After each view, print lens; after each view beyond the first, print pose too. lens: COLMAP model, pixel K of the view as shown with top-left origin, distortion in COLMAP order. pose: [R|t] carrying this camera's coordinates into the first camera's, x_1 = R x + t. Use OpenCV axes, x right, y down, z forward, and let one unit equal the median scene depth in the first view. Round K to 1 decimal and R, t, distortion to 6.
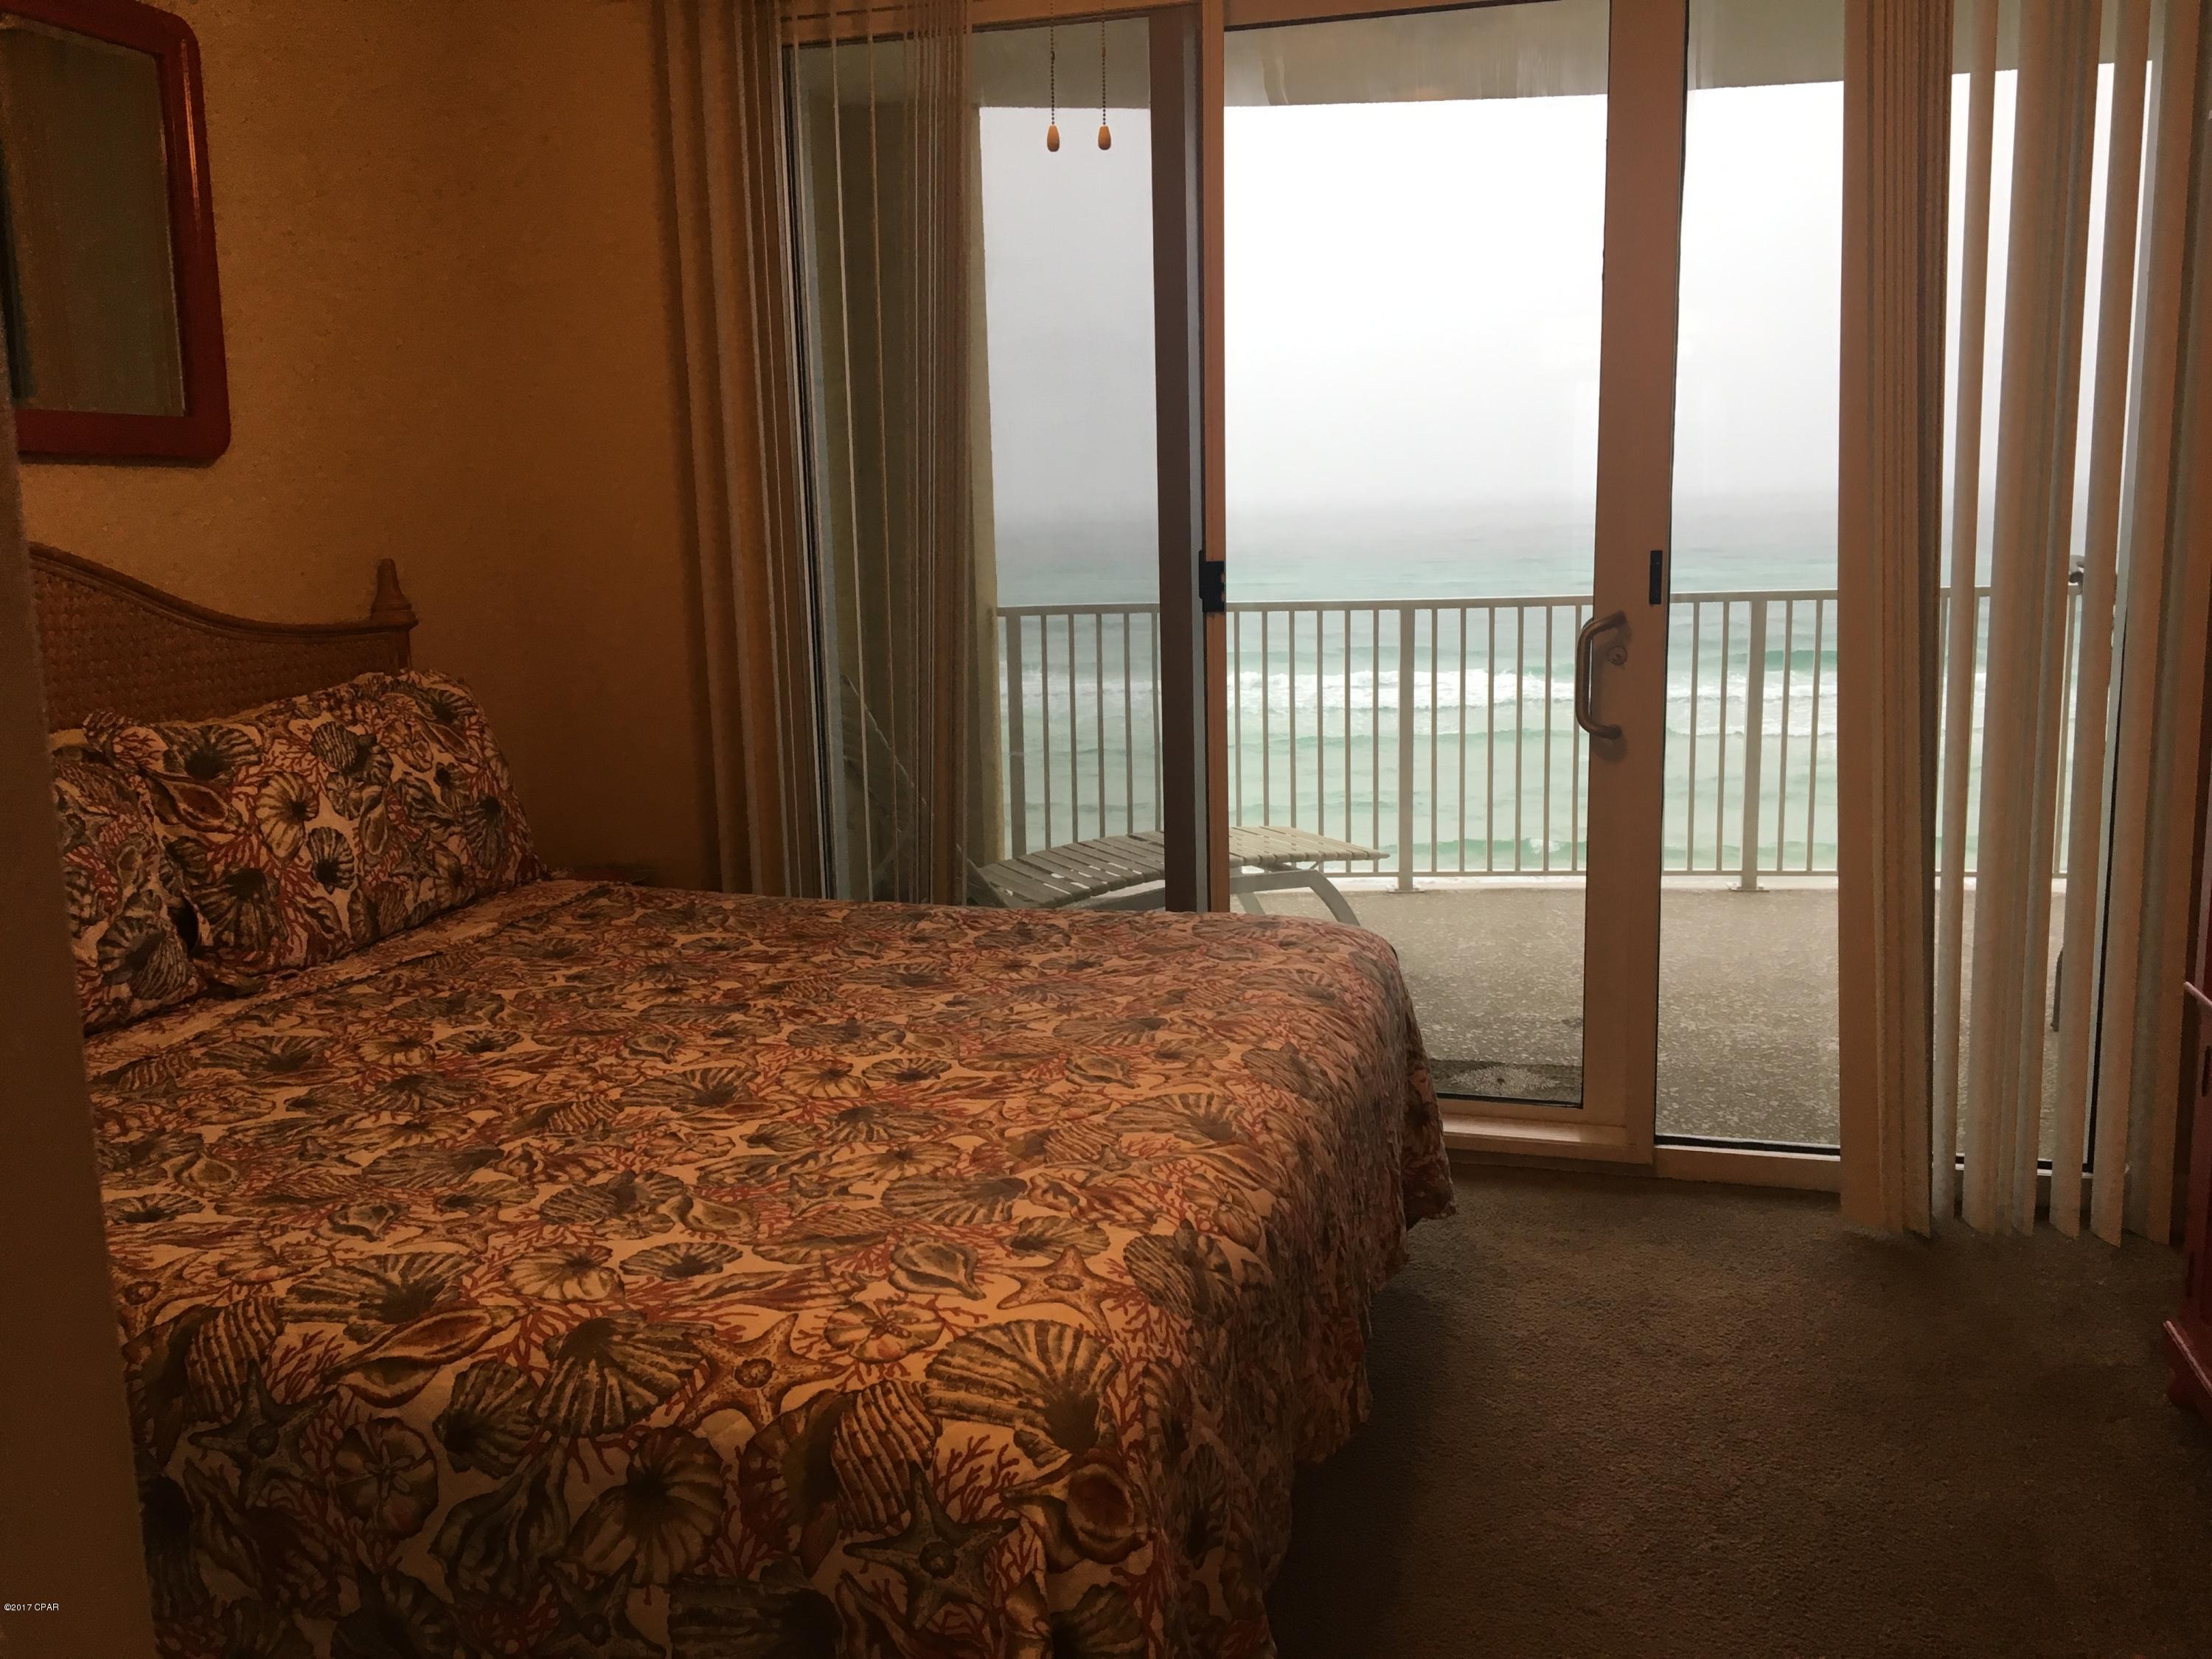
lens RADIAL K [[1858.0, 0, 1092.6], [0, 1858.0, 827.6], [0, 0, 1]] dist [0.092056, -0.137150]
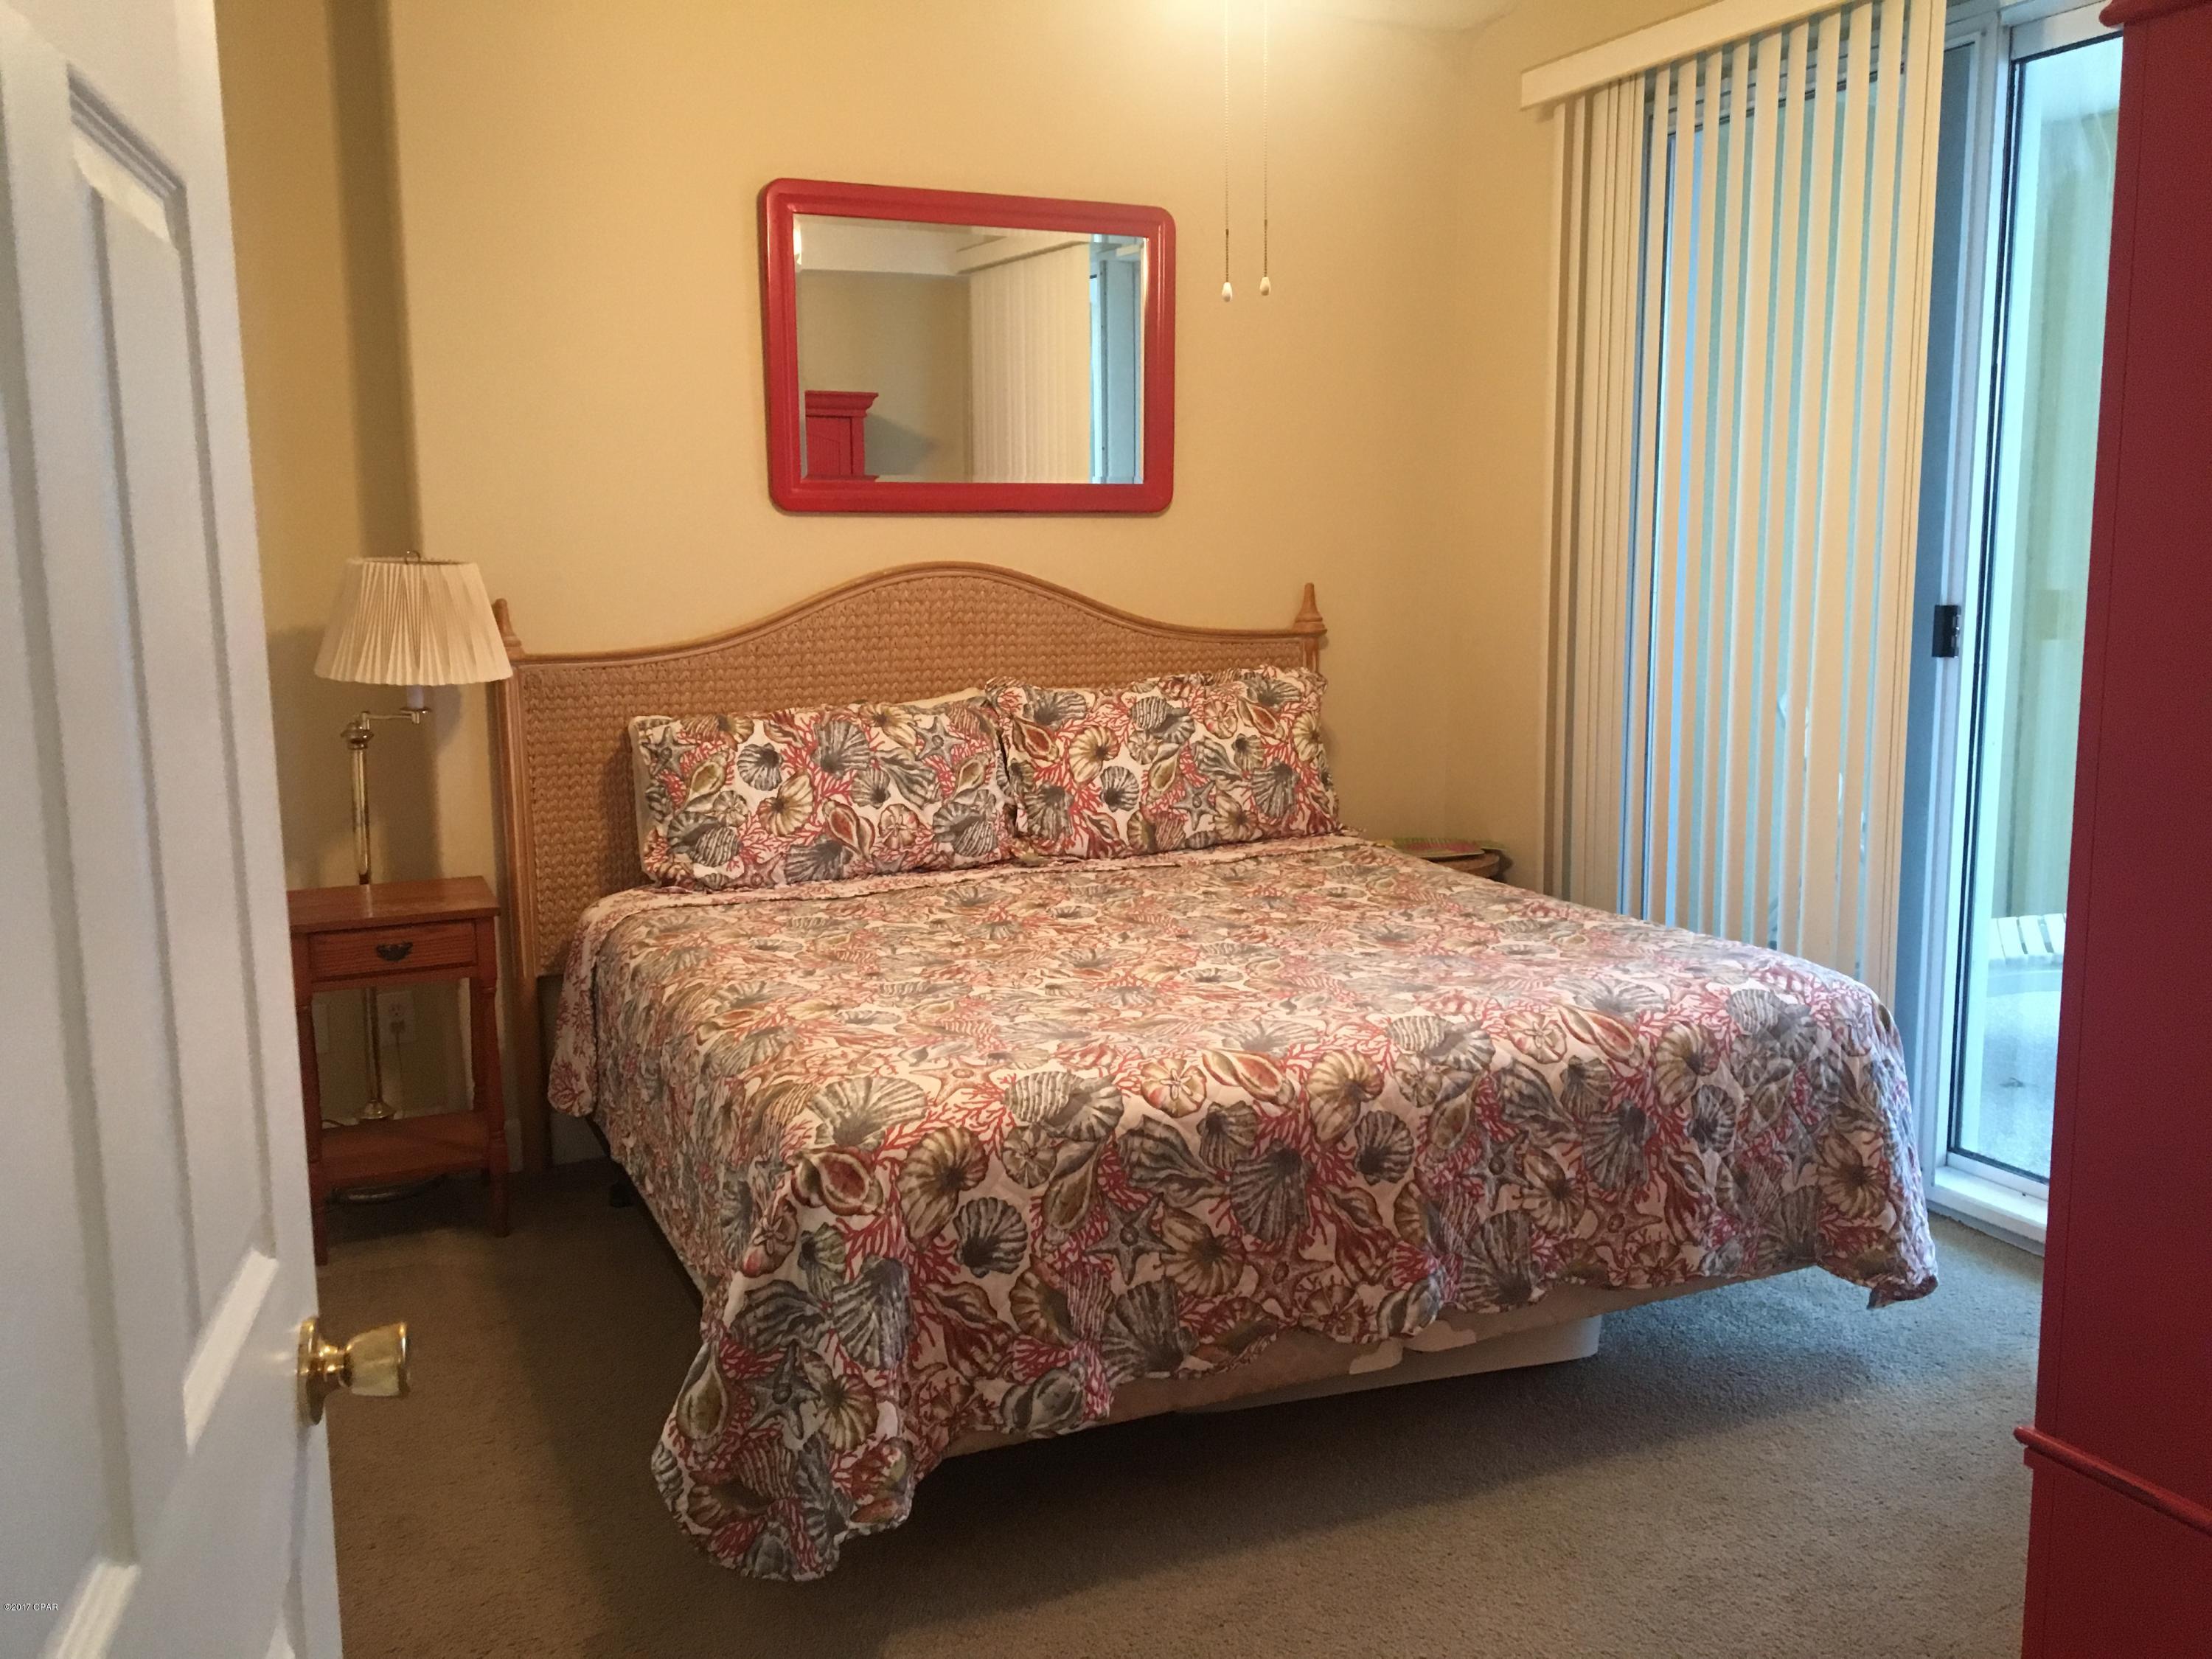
lens RADIAL K [[1858.0, 0, 1092.6], [0, 1858.0, 827.6], [0, 0, 1]] dist [0.092056, -0.137150]
pose [[0.646952, 0.128397, -0.751643, 0.712054], [-0.132375, 0.989666, 0.055119, -0.032158], [0.750953, 0.063840, 0.657263, 0.040983]]
